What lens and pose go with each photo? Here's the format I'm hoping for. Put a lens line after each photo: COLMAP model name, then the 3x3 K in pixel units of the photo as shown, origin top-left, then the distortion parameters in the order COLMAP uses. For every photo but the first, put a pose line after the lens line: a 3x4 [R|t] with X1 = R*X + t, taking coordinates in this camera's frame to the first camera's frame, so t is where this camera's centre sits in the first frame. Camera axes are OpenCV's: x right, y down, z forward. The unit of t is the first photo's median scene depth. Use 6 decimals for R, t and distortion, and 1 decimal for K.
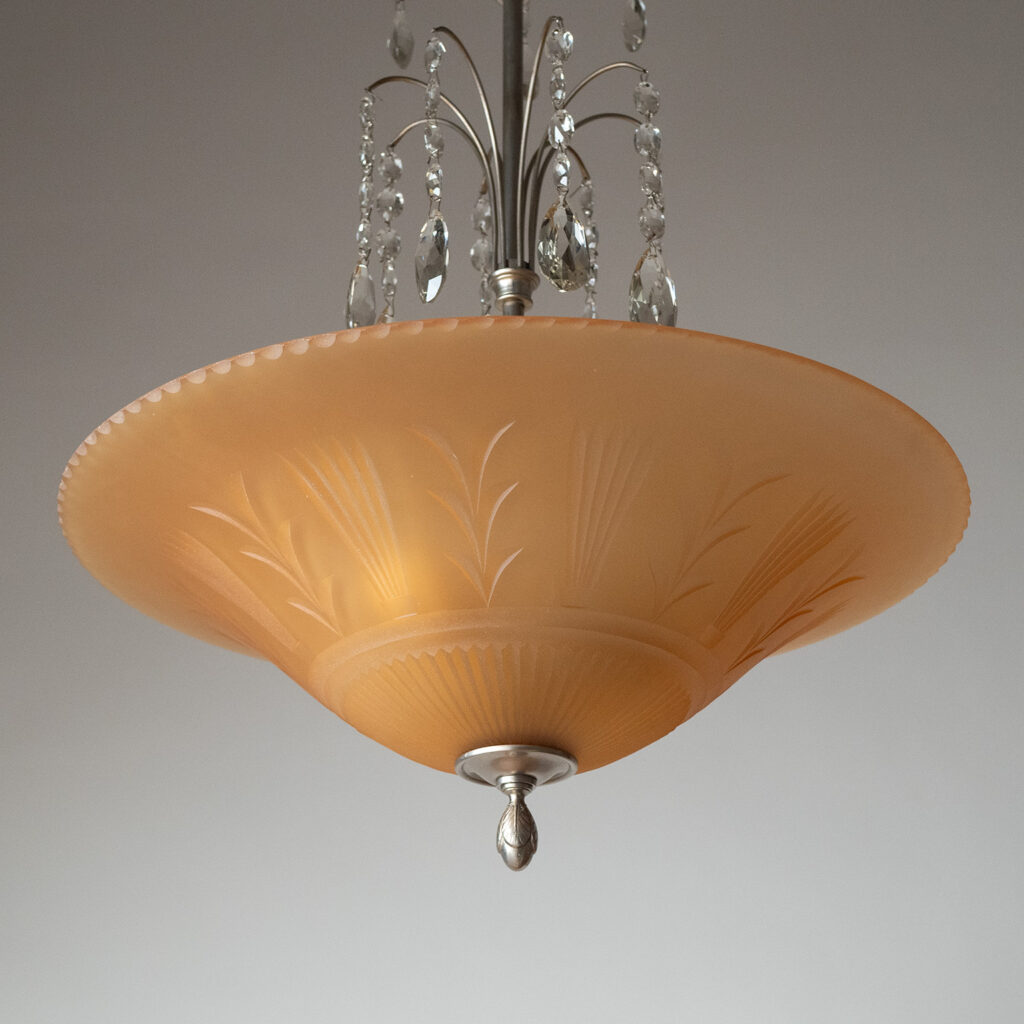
lens RADIAL K [[2809.0, 0, 512.0], [0, 2809.0, 512.0], [0, 0, 1]] dist [0.225325, -4.805556]
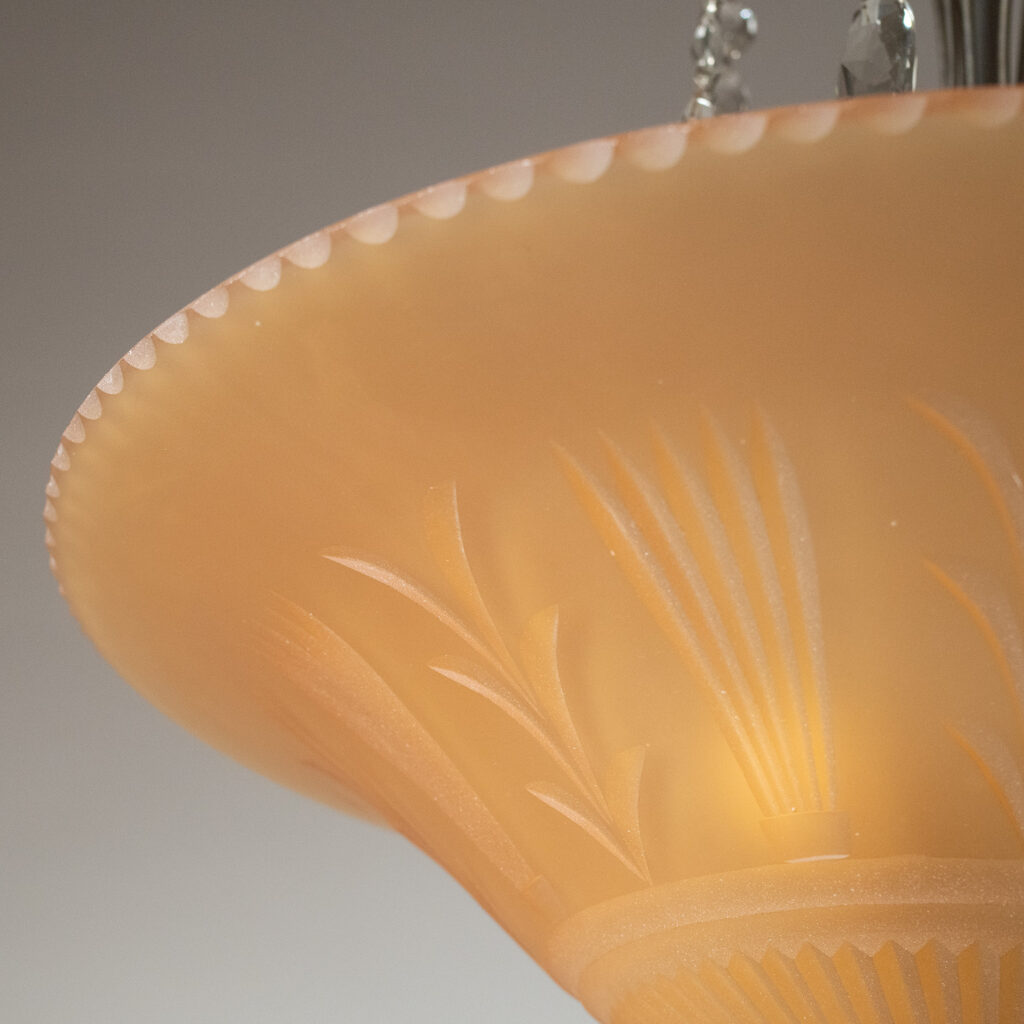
lens RADIAL K [[2809.0, 0, 512.0], [0, 2809.0, 512.0], [0, 0, 1]] dist [0.225325, -4.805556]
pose [[0.996010, 0.078686, -0.042097, -0.068970], [-0.079695, 0.996557, -0.022859, -0.000997], [0.040153, 0.026122, 0.998852, 0.575470]]
